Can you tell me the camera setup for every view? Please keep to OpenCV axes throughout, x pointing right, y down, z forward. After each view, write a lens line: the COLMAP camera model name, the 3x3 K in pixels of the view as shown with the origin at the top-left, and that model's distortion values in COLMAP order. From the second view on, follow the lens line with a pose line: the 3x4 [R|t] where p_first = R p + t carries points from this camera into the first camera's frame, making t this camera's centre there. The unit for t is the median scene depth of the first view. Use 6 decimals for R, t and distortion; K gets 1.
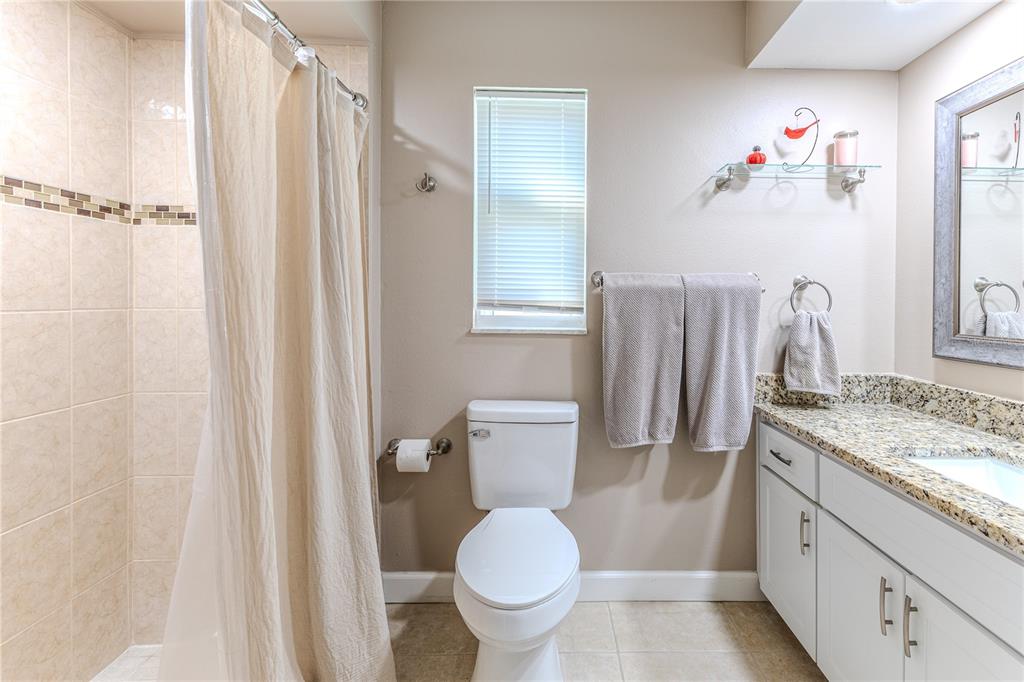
lens RADIAL K [[444.4, 0, 512.0], [0, 444.4, 341.0], [0, 0, 1]] dist [0.002113, -0.000517]
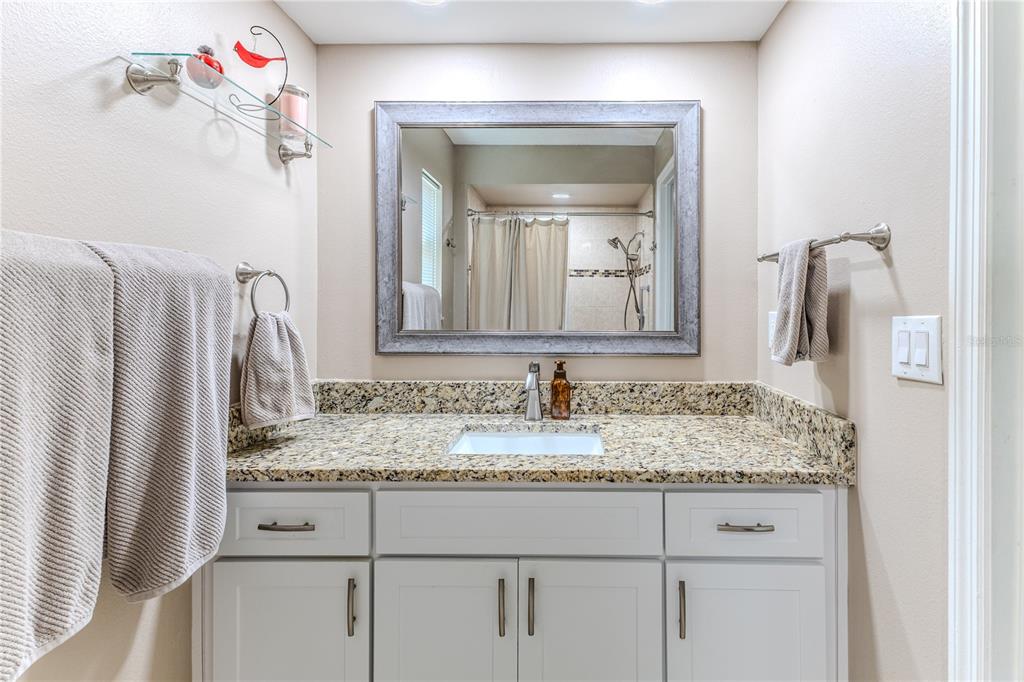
lens RADIAL K [[508.7, 0, 512.2], [0, 508.7, 311.7], [0, 0, 1]] dist [0.009314, -0.000247]
pose [[-0.054425, -0.026550, 0.998165, -0.209262], [0.086007, 0.995807, 0.031176, -0.068733], [-0.994807, 0.087546, -0.051913, 0.736087]]
